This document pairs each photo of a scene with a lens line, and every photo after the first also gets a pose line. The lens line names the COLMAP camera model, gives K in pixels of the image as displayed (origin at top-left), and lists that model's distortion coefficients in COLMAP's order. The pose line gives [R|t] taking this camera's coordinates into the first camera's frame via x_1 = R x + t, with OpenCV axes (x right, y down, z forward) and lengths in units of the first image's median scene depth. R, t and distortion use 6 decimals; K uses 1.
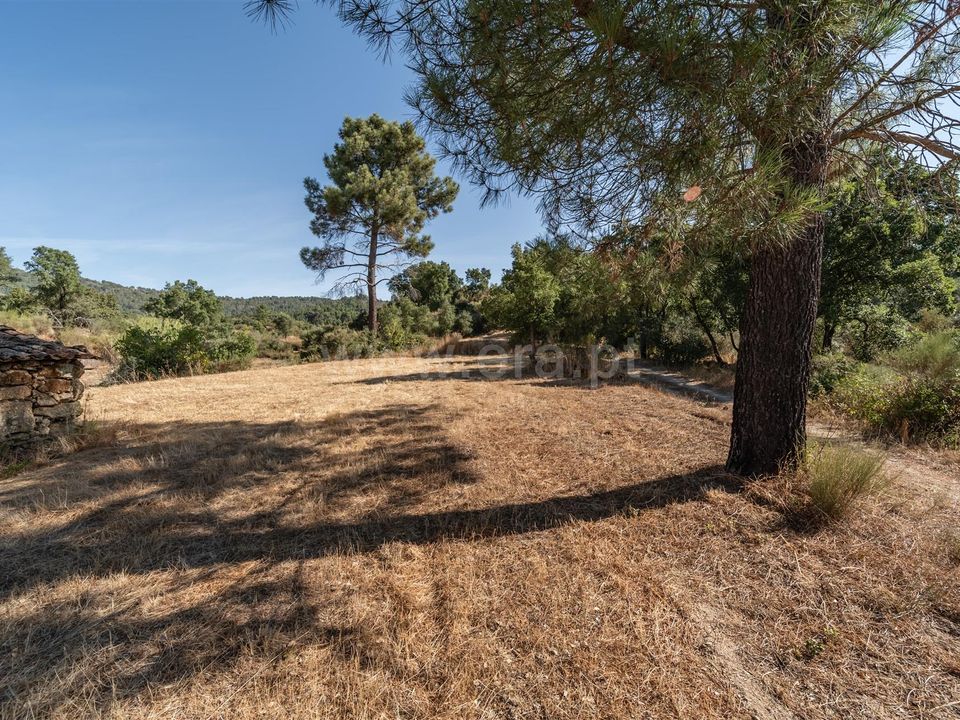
lens RADIAL K [[382.4, 0, 480.6], [0, 382.4, 358.8], [0, 0, 1]] dist [-0.000520, -0.000280]
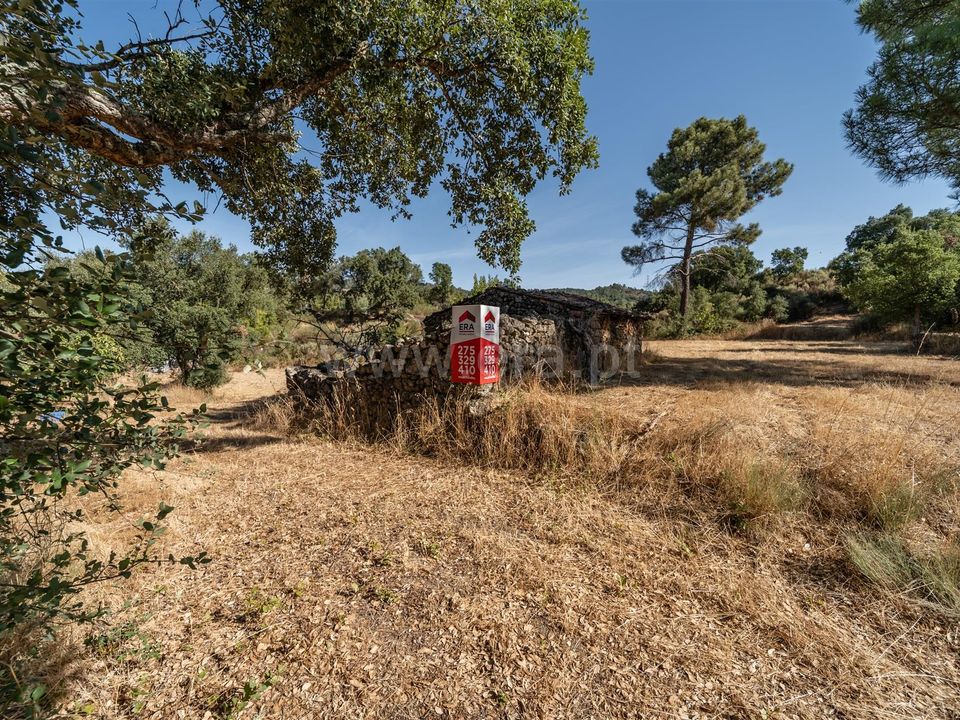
lens RADIAL K [[382.4, 0, 479.1], [0, 382.4, 358.9], [0, 0, 1]] dist [-0.000520, -0.000280]
pose [[0.814961, 0.064757, -0.575886, -0.117520], [-0.049663, 0.997886, 0.041930, 0.035071], [0.577384, -0.005571, 0.816454, -0.257882]]
